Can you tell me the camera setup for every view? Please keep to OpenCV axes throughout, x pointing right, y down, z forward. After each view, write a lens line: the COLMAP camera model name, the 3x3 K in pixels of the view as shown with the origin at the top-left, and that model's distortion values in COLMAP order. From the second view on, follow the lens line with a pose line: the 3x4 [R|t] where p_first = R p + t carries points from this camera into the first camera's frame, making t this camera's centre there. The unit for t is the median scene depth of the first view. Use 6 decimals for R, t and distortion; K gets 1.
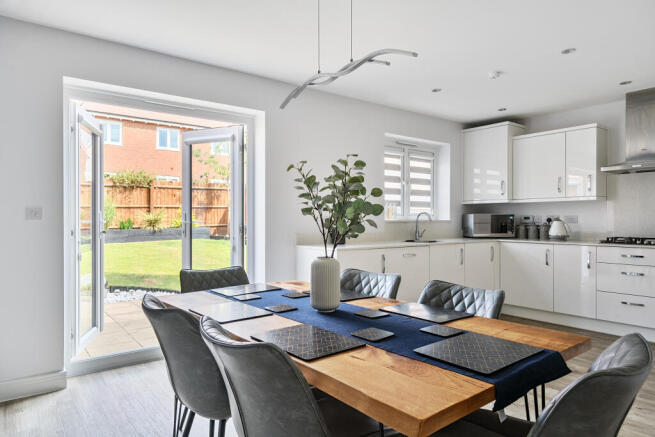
lens RADIAL K [[426.2, 0, 327.0], [0, 426.2, 220.4], [0, 0, 1]] dist [0.003385, 0.000678]
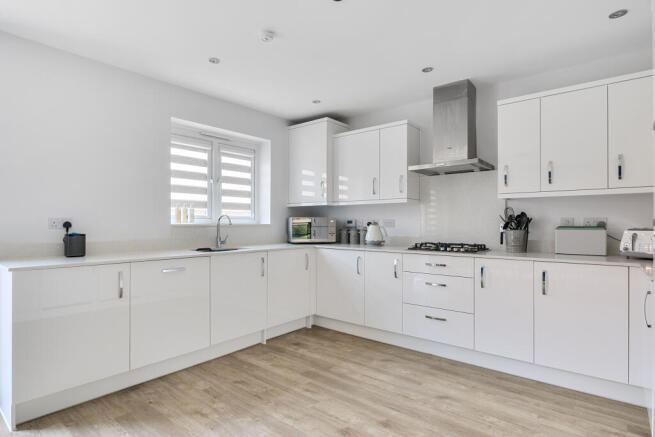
lens RADIAL K [[350.9, 0, 327.5], [0, 350.9, 222.3], [0, 0, 1]] dist [-0.002127, -0.000151]
pose [[0.976800, 0.001895, 0.214143, 0.271605], [-0.000829, 0.999987, -0.005065, -0.001036], [-0.214150, 0.004770, 0.976789, 0.266574]]
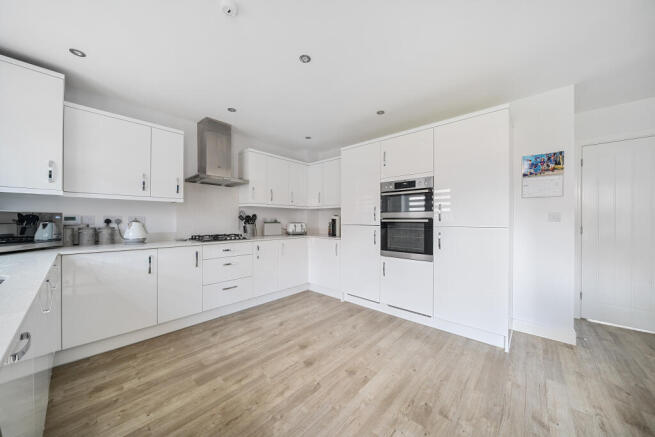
lens RADIAL K [[227.7, 0, 318.0], [0, 227.7, 219.7], [0, 0, 1]] dist [-0.005124, -0.000029]
pose [[-0.150219, 0.001960, 0.988651, 0.011428], [-0.000770, 0.999998, -0.002099, -0.003136], [-0.988652, -0.001076, -0.150217, 0.677439]]
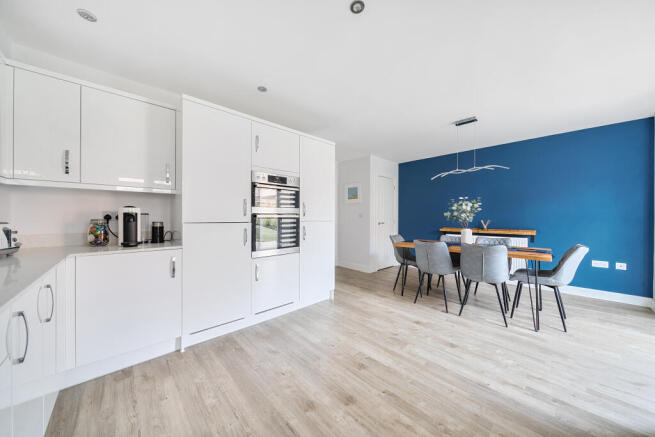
lens RADIAL K [[227.7, 0, 326.9], [0, 227.7, 218.0], [0, 0, 1]] dist [-0.005124, -0.000029]
pose [[-0.995638, -0.000846, -0.093298, 0.427424], [-0.001960, 0.999928, 0.011856, -0.005193], [0.093281, 0.011987, -0.995568, 0.914488]]
